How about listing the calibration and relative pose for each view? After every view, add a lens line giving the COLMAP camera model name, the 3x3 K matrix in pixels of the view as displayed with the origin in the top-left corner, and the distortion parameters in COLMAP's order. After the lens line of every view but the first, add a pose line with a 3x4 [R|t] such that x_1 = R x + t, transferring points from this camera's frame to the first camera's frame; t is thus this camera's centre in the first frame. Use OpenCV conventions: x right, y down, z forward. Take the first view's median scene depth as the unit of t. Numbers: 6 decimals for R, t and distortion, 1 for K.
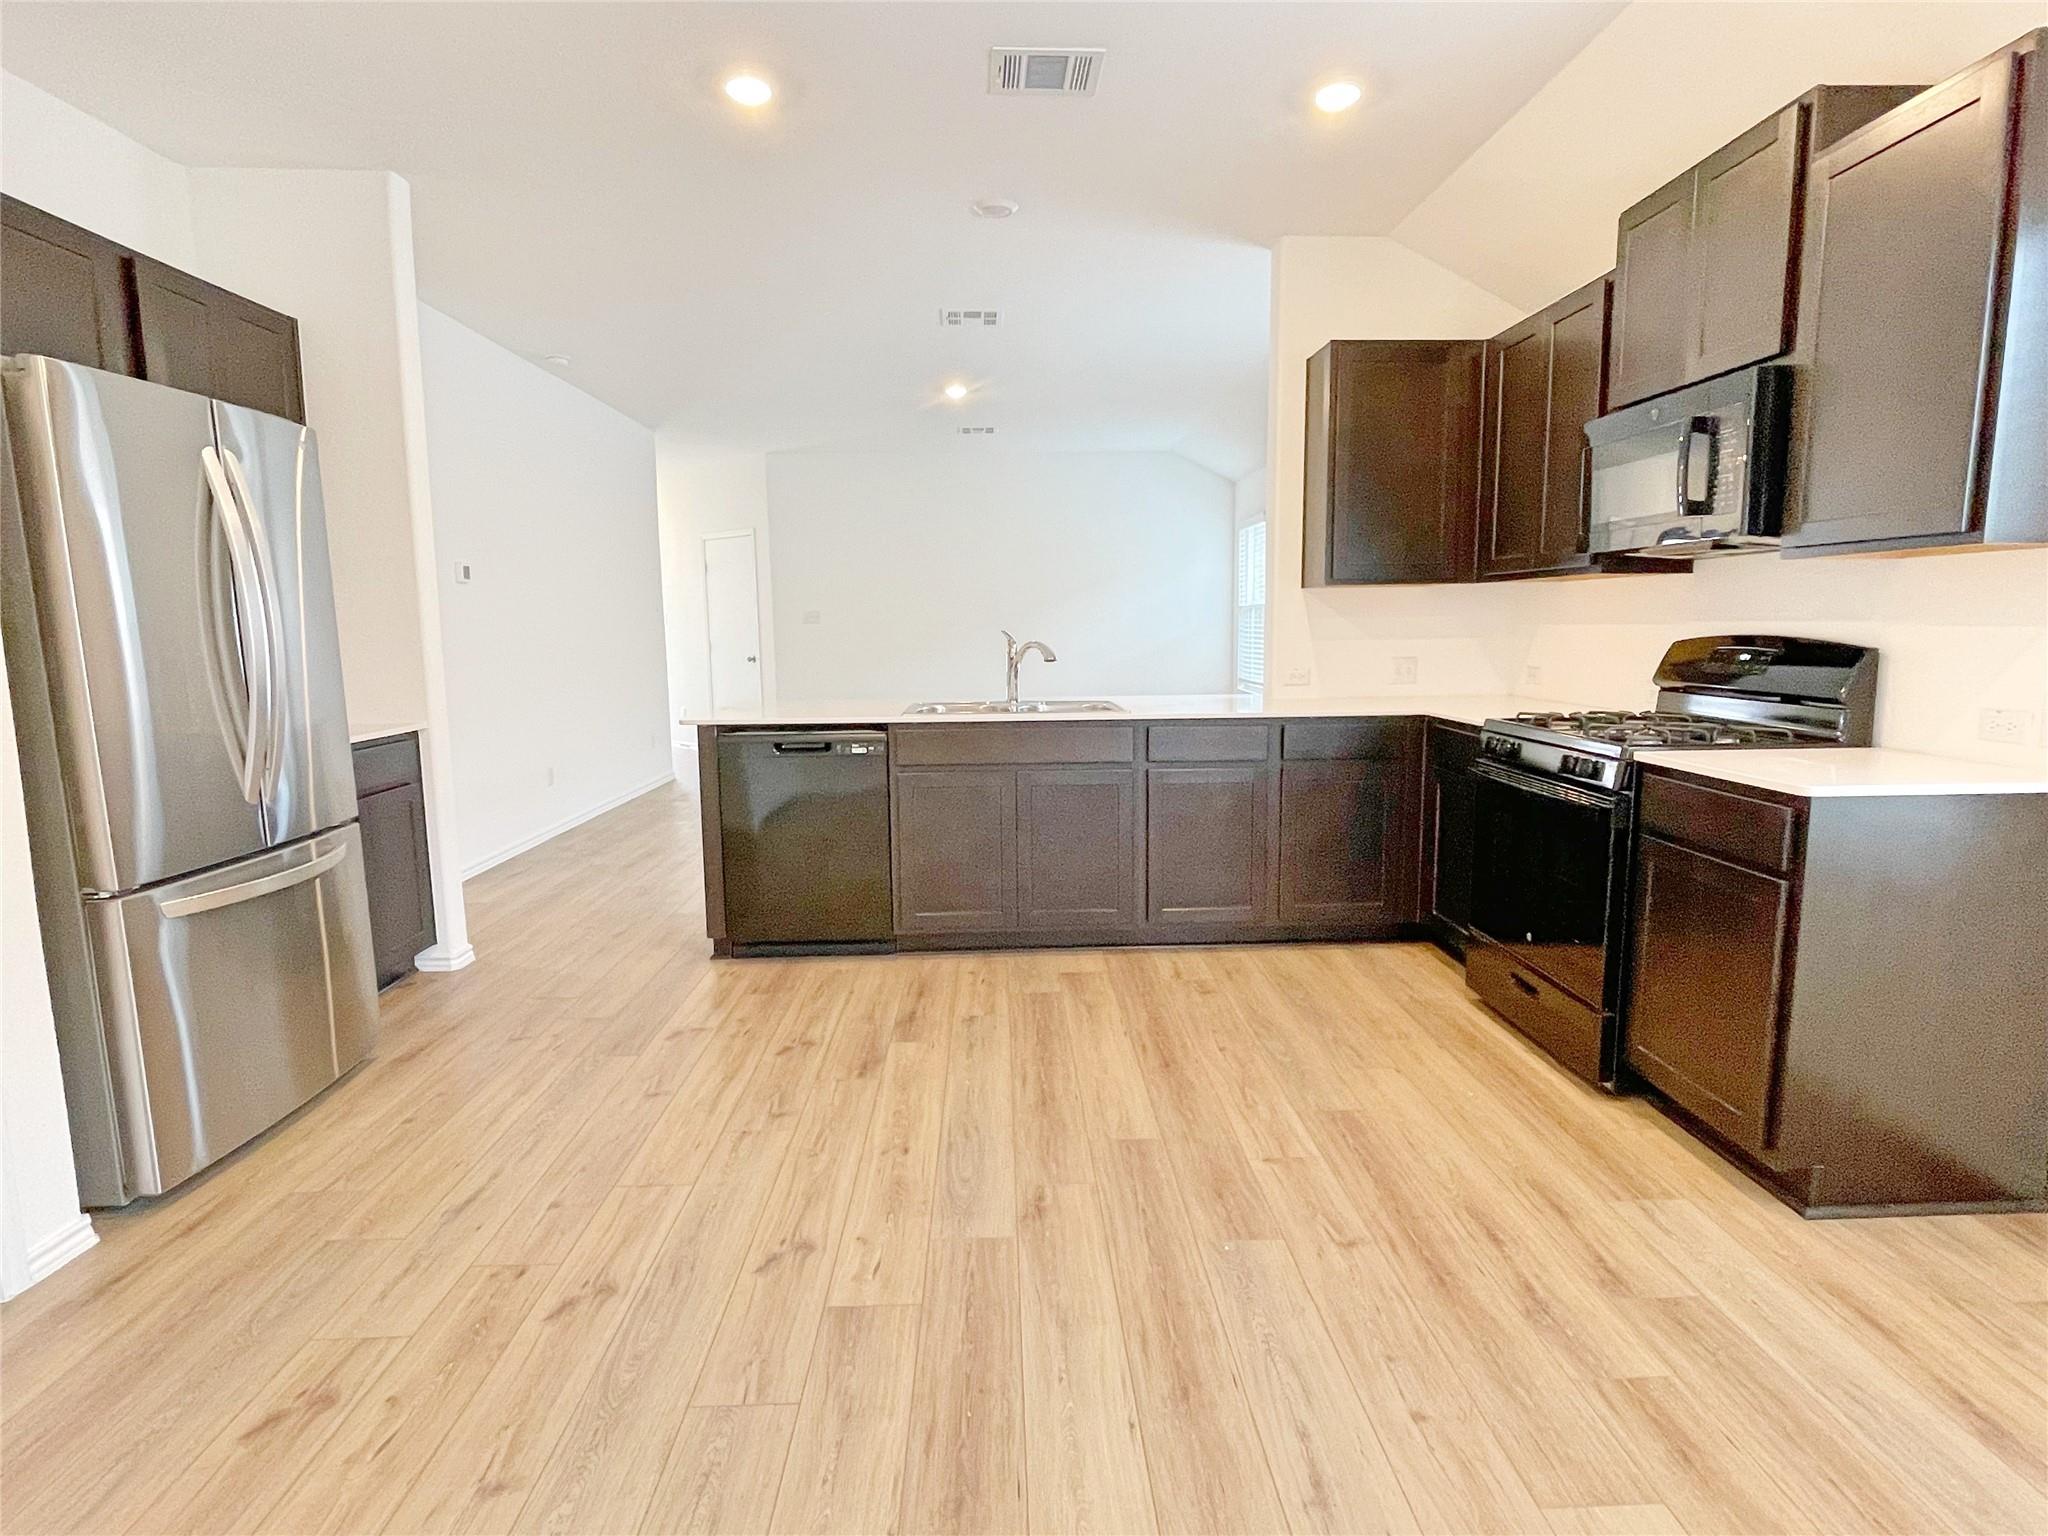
lens RADIAL K [[1051.9, 0, 1026.8], [0, 1051.9, 759.7], [0, 0, 1]] dist [0.000463, -0.000869]
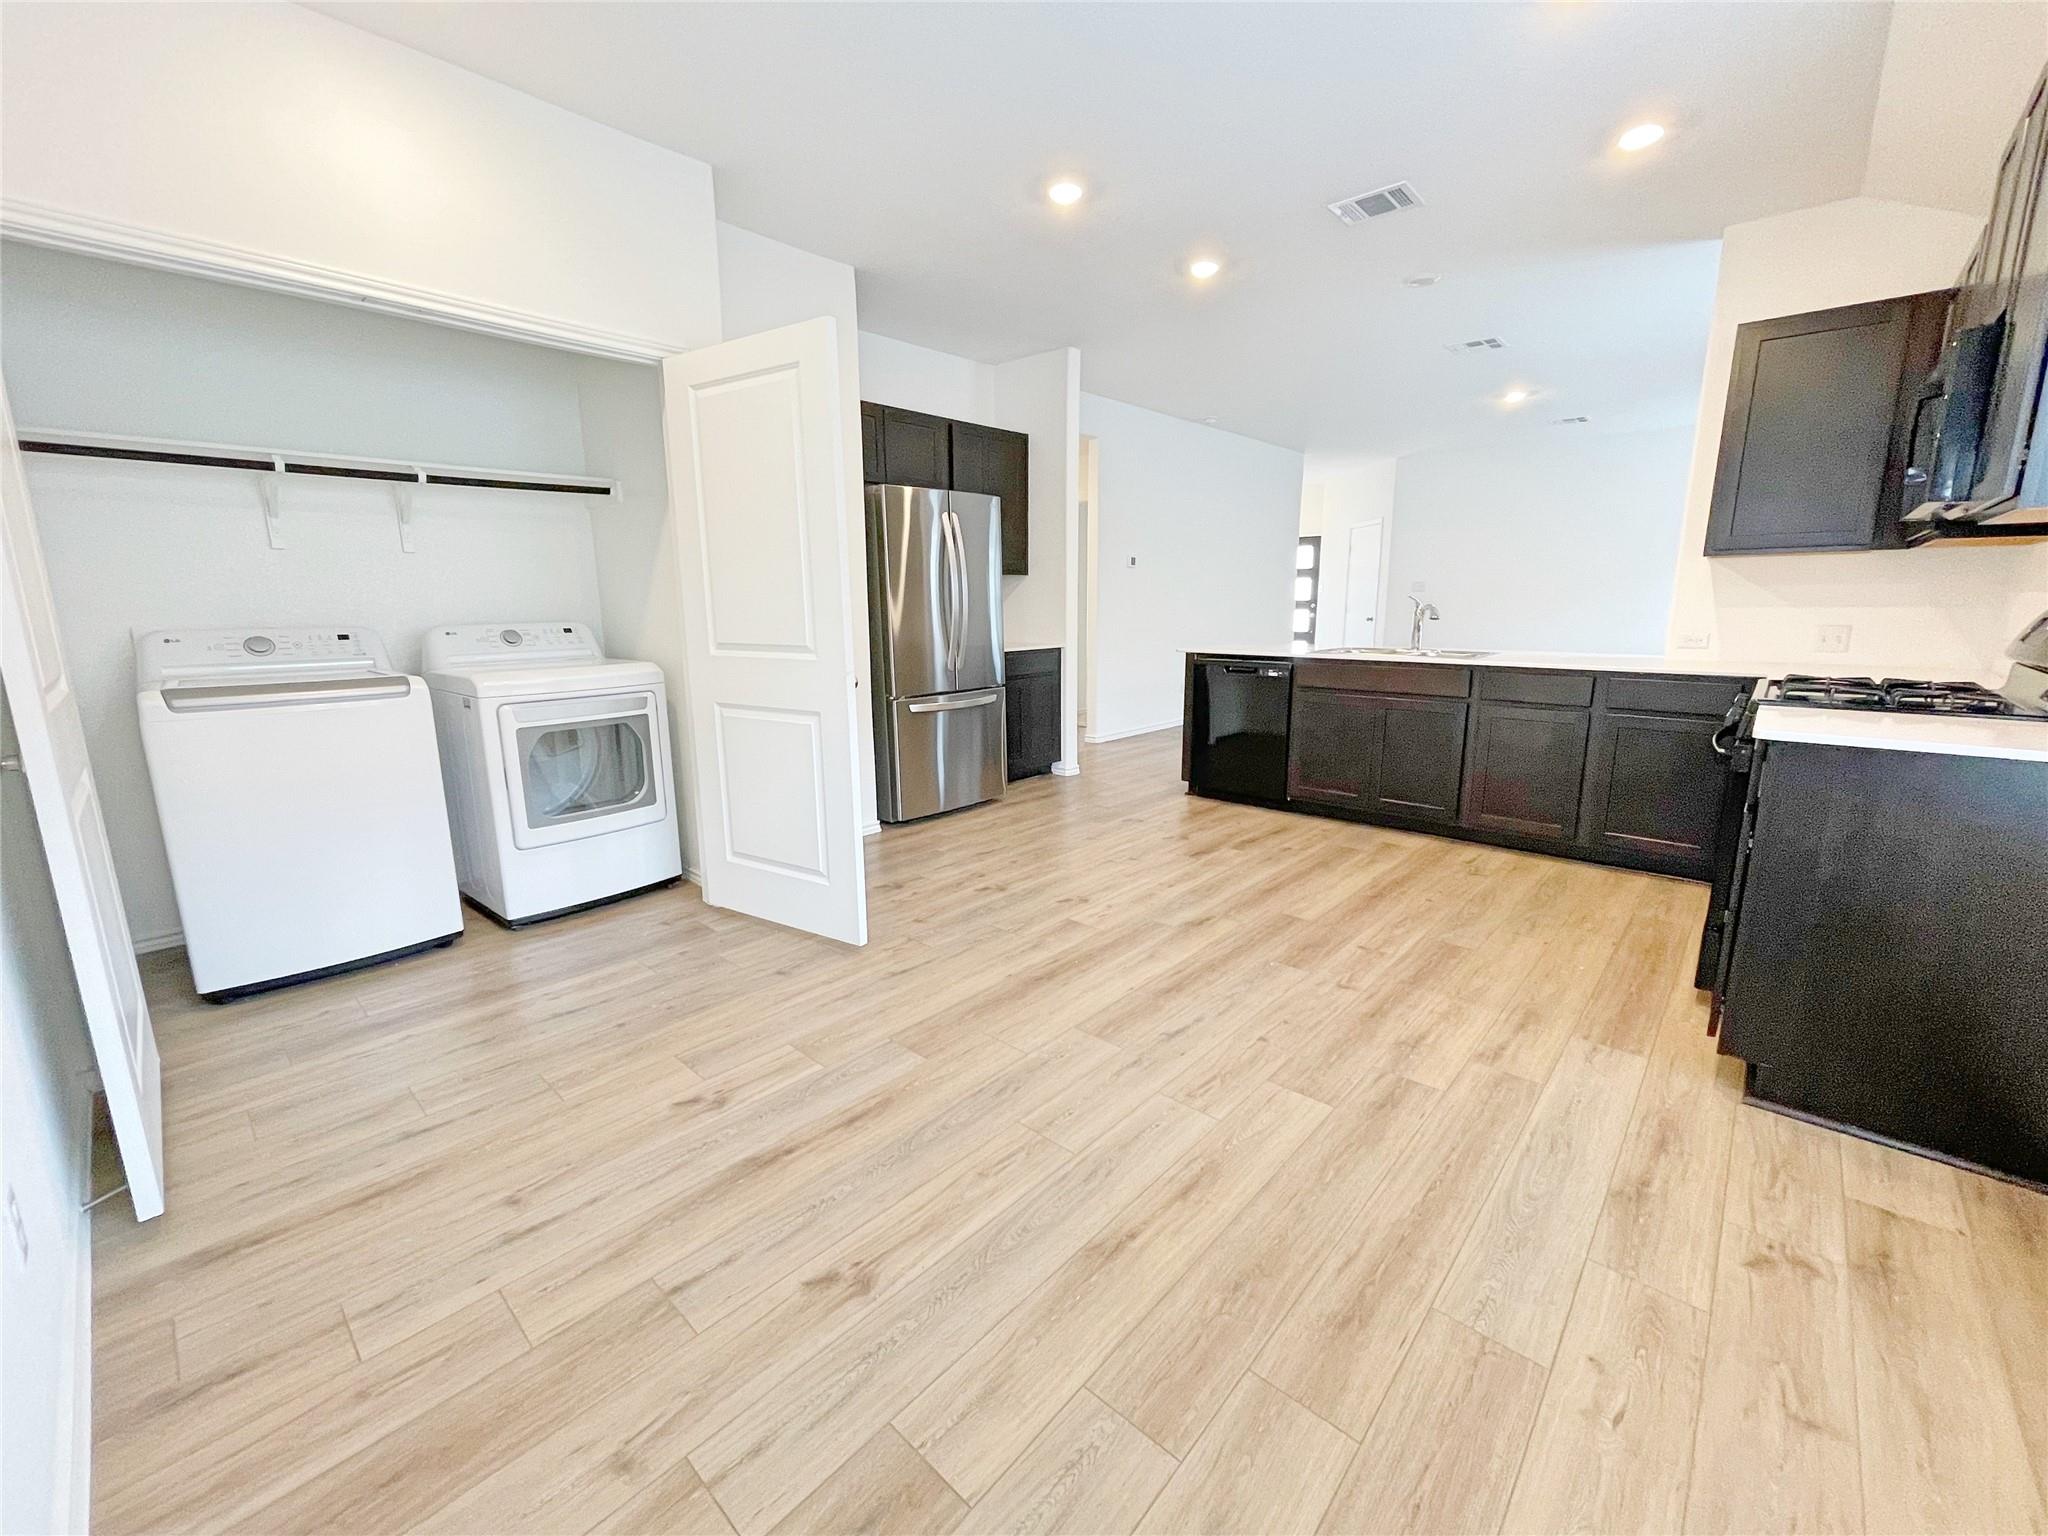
lens RADIAL K [[820.8, 0, 1026.5], [0, 820.8, 760.4], [0, 0, 1]] dist [-0.002278, -0.000204]
pose [[0.715102, 0.142239, -0.684395, 0.483738], [-0.093233, 0.989739, 0.108283, 0.022700], [0.692774, -0.013625, 0.721026, -0.135473]]
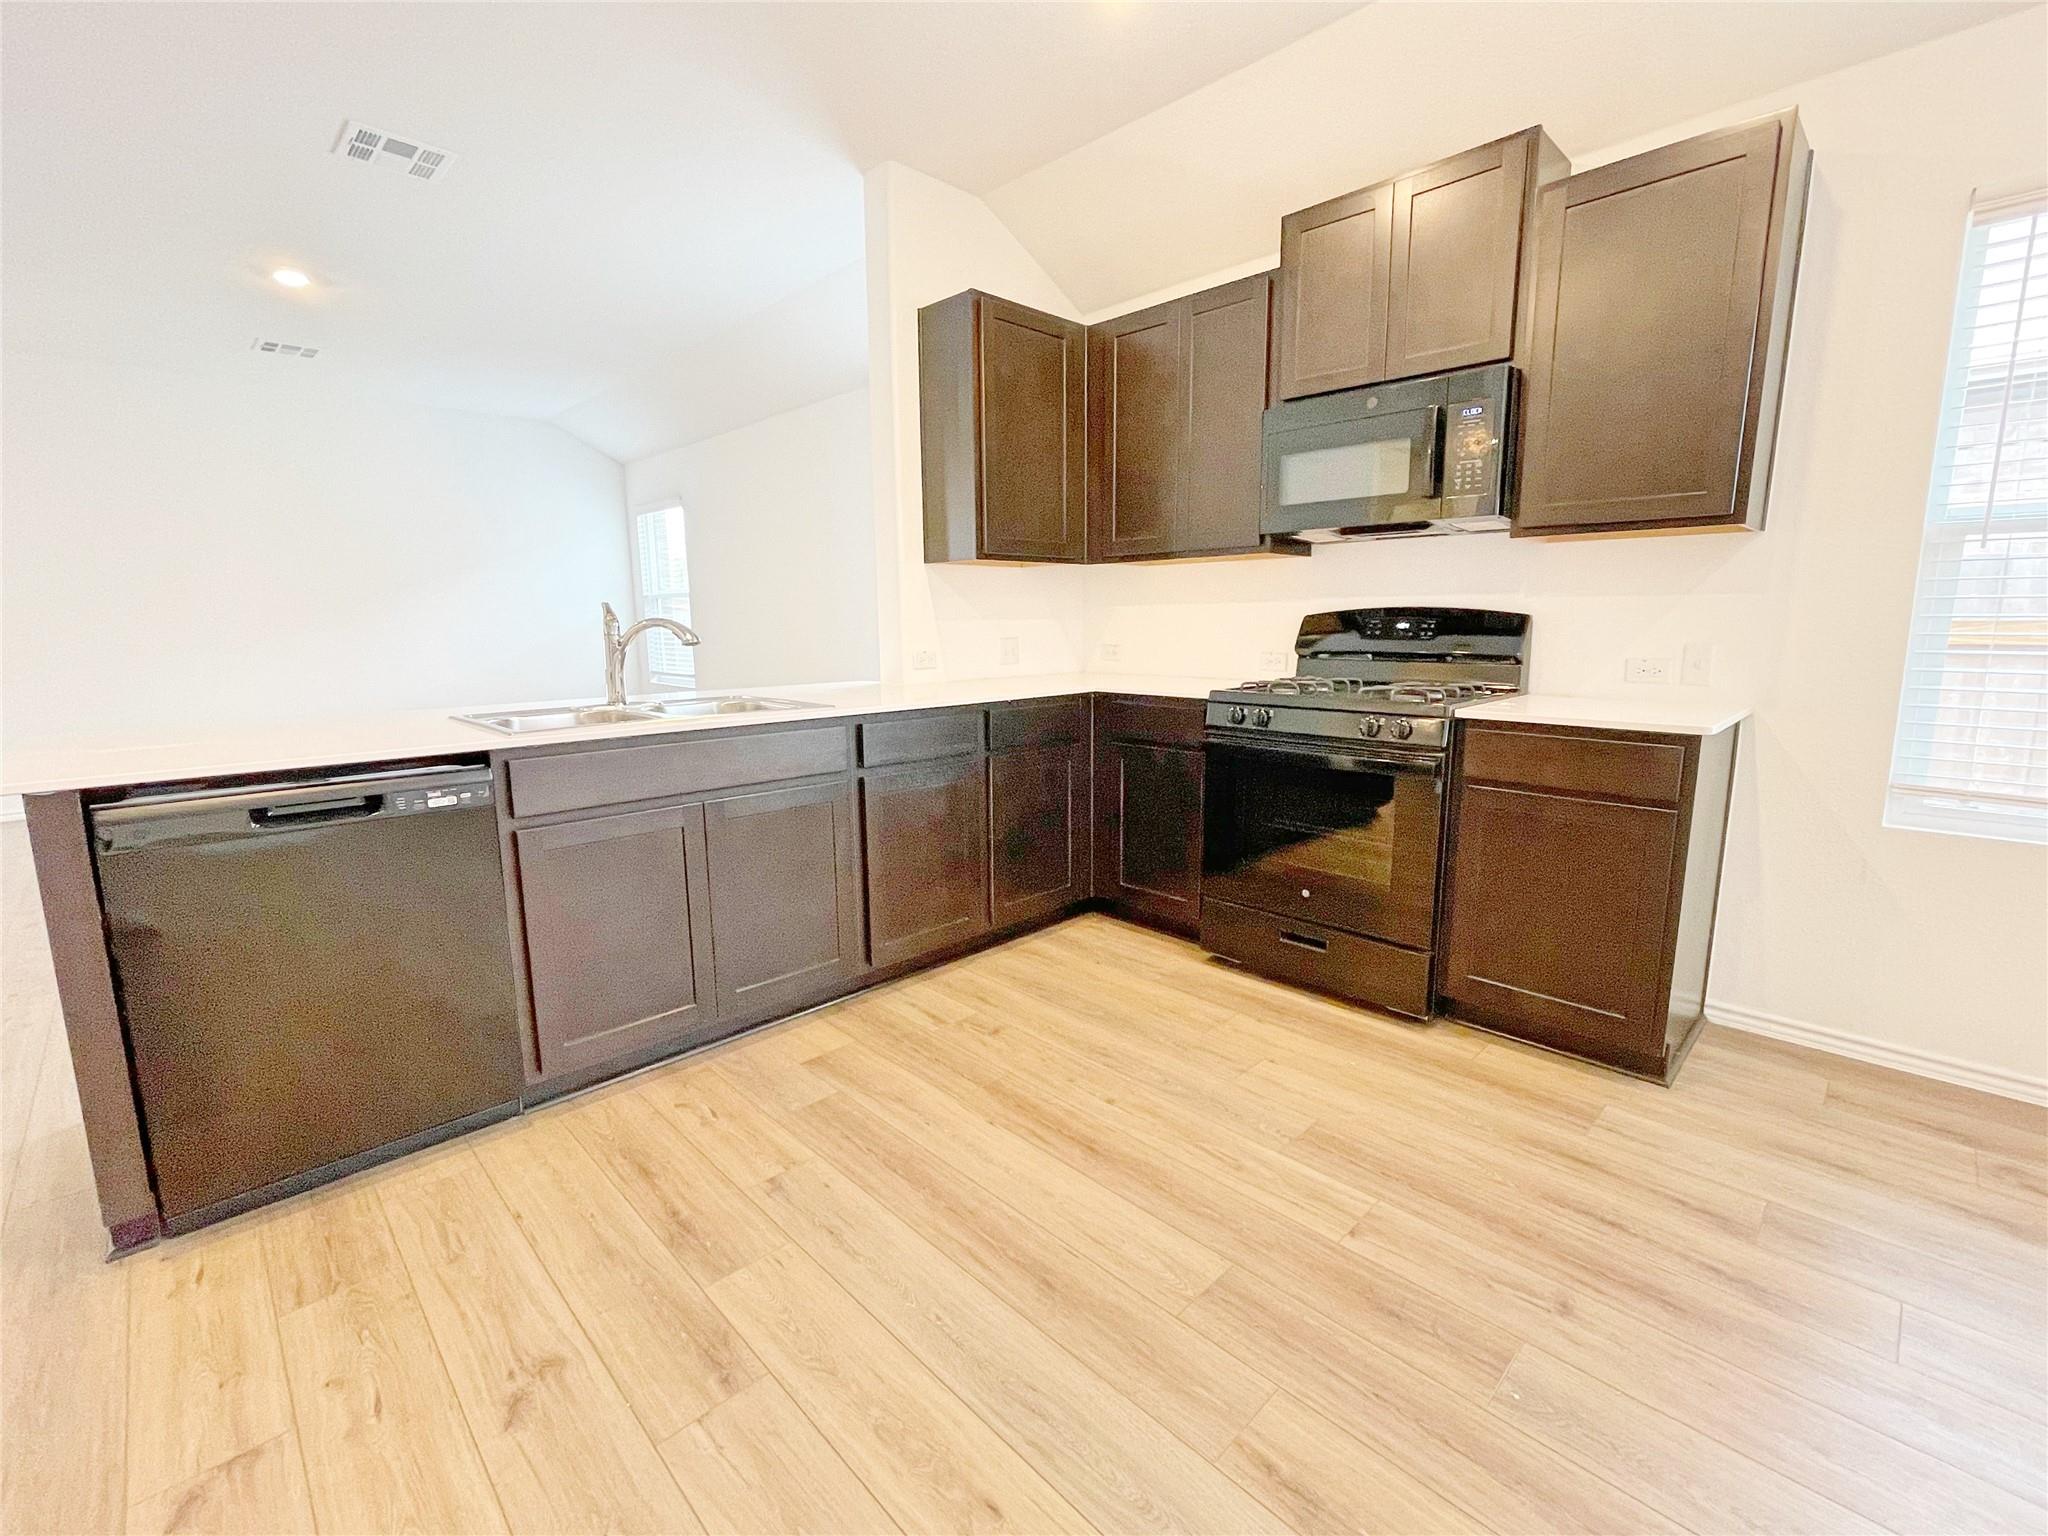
lens RADIAL K [[893.0, 0, 1029.7], [0, 893.0, 761.6], [0, 0, 1]] dist [-0.006687, -0.000517]
pose [[0.734929, -0.103533, 0.670194, -0.284082], [0.087497, 0.994493, 0.057683, -0.035608], [-0.672476, 0.016247, 0.739941, 0.479579]]
